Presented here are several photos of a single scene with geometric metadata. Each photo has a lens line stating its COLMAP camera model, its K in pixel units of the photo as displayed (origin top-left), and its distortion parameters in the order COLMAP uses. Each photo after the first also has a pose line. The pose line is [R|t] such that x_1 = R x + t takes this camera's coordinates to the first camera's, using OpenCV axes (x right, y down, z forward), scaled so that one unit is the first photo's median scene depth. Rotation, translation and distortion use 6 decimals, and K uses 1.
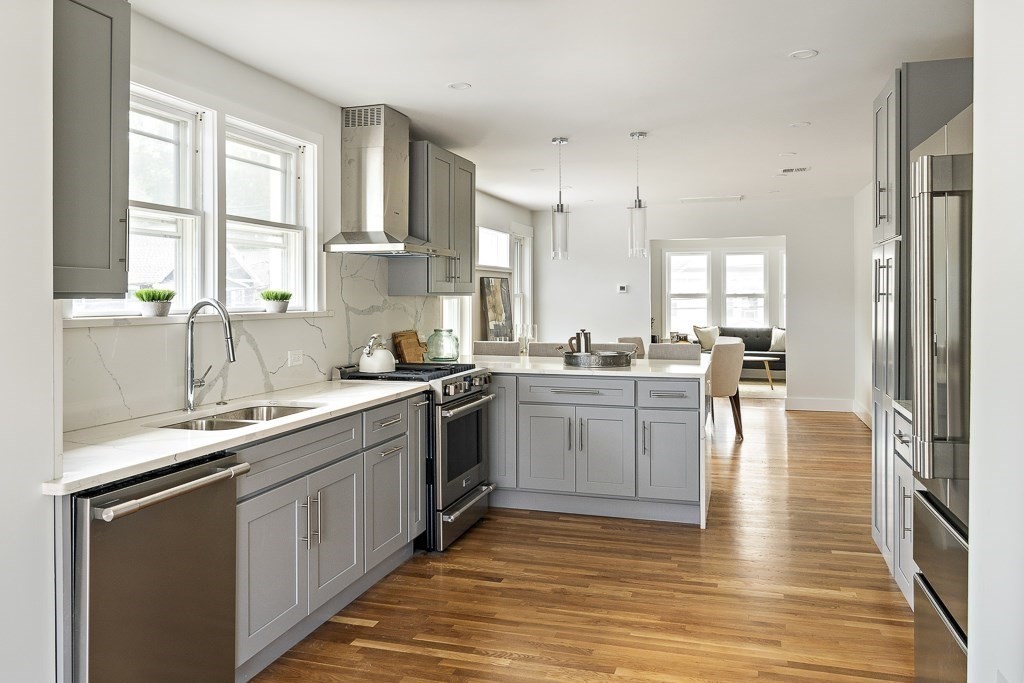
lens RADIAL K [[775.0, 0, 509.9], [0, 775.0, 335.5], [0, 0, 1]] dist [0.003648, -0.006907]
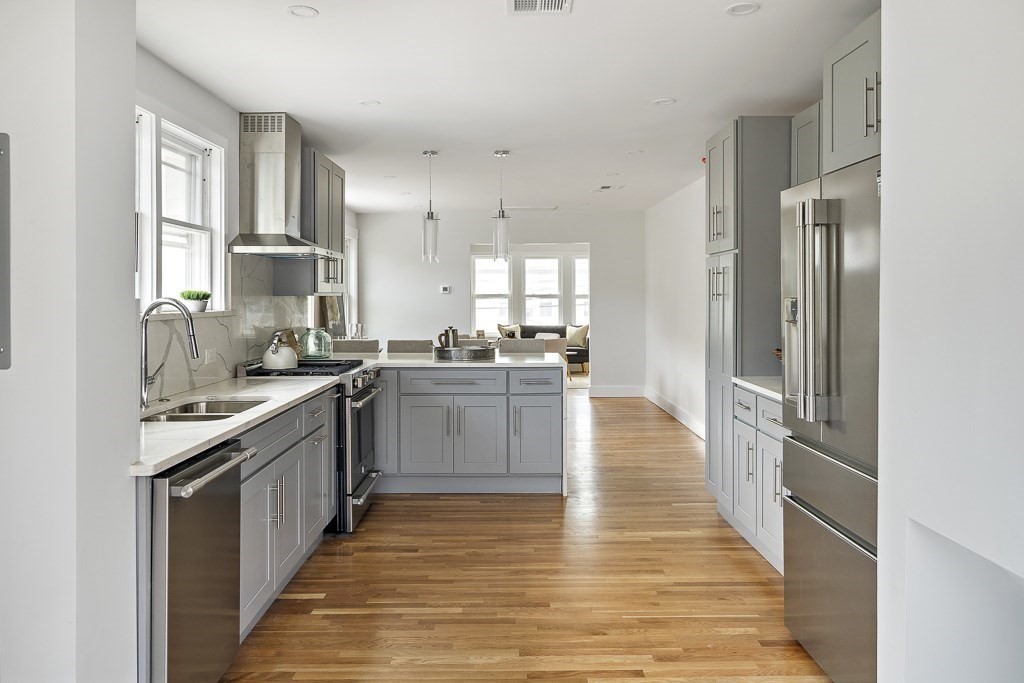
lens RADIAL K [[775.0, 0, 514.5], [0, 775.0, 342.5], [0, 0, 1]] dist [0.003648, -0.006907]
pose [[0.953993, -0.017499, 0.299319, -0.193364], [0.015061, 0.999832, 0.010449, 0.006195], [-0.299452, -0.005460, 0.954096, -0.098160]]
